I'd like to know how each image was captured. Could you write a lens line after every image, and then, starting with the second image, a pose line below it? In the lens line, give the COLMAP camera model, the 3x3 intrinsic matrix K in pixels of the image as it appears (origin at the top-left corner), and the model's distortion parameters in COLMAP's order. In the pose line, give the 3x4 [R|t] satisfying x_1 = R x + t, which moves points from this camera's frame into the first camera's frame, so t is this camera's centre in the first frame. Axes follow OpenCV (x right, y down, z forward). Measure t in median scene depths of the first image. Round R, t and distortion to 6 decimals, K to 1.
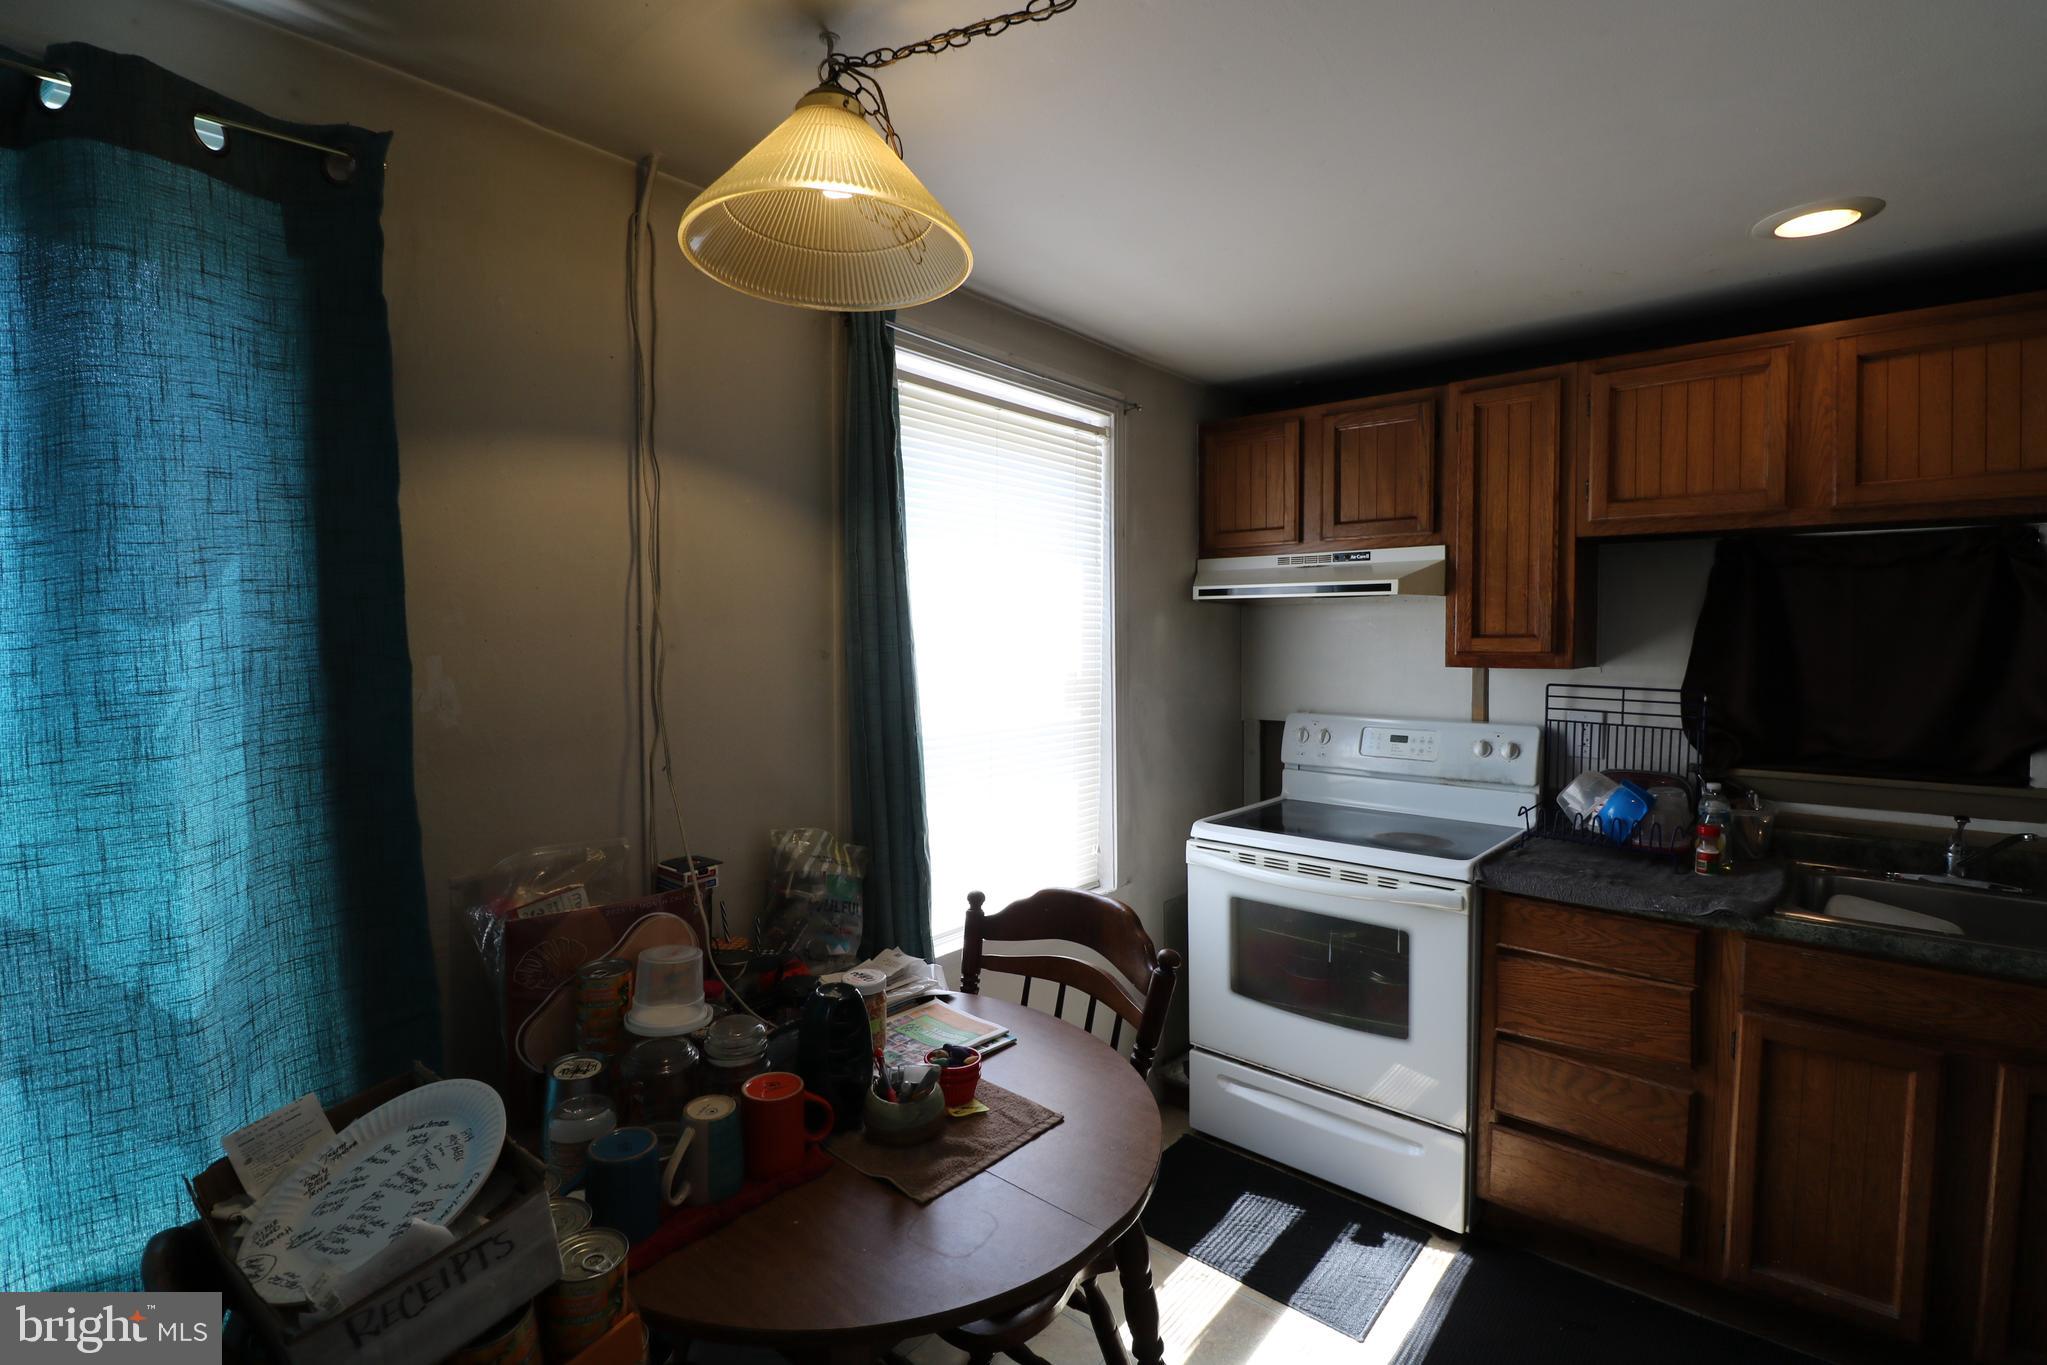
lens RADIAL K [[922.5, 0, 1018.4], [0, 922.5, 684.1], [0, 0, 1]] dist [-0.027897, -0.004524]
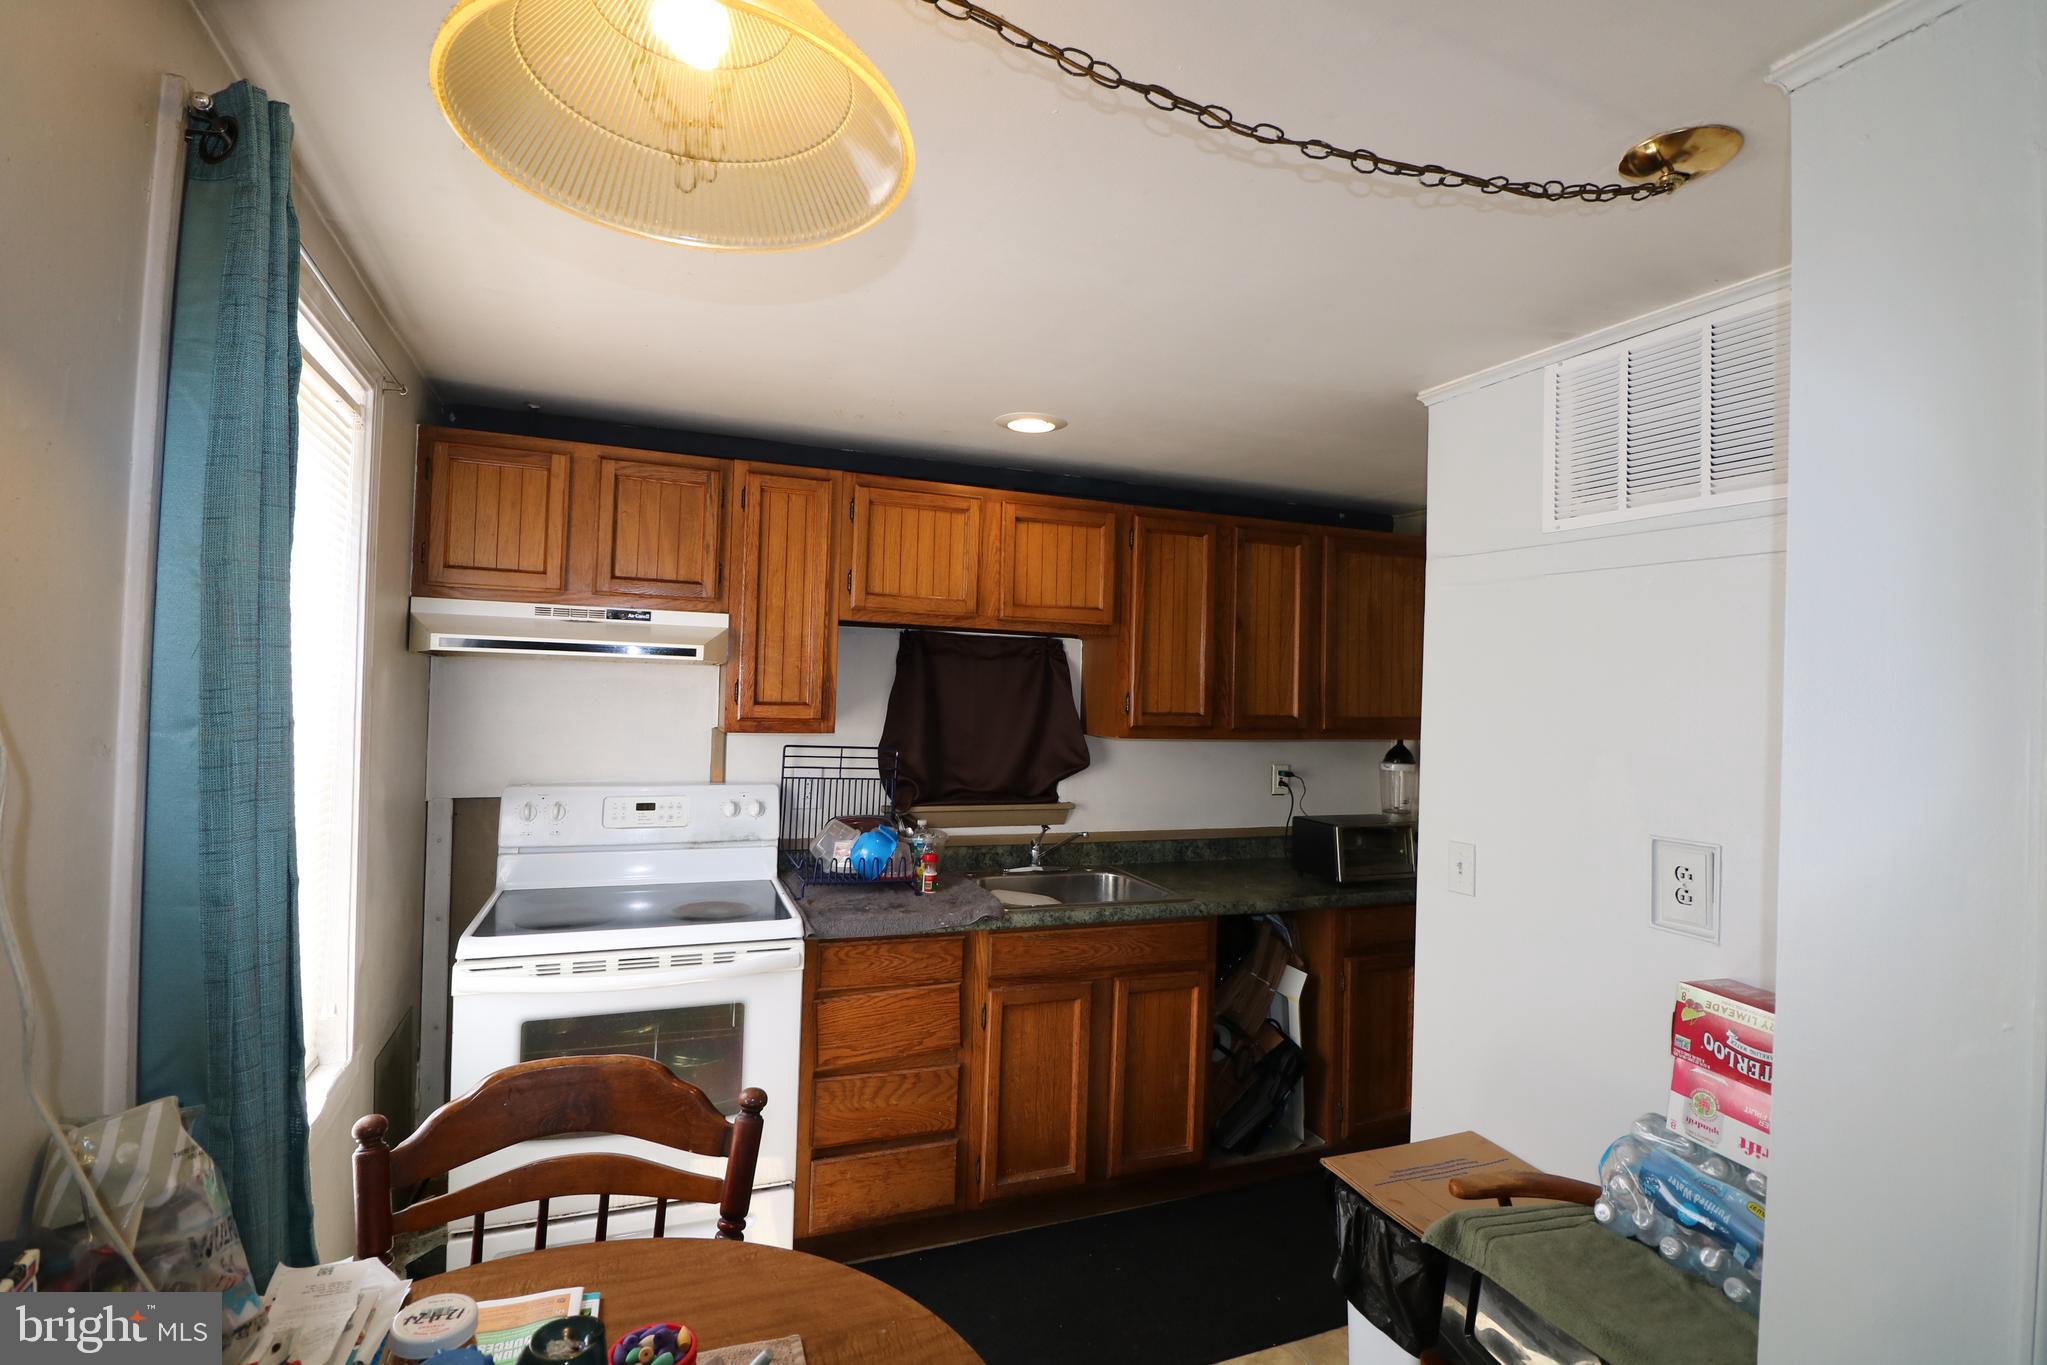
lens RADIAL K [[922.5, 0, 1020.2], [0, 922.5, 678.4], [0, 0, 1]] dist [-0.027897, -0.004524]
pose [[0.452607, 0.030897, 0.891175, -0.320932], [0.019993, 0.998797, -0.044782, -0.028471], [-0.891486, 0.038086, 0.451445, 0.259674]]
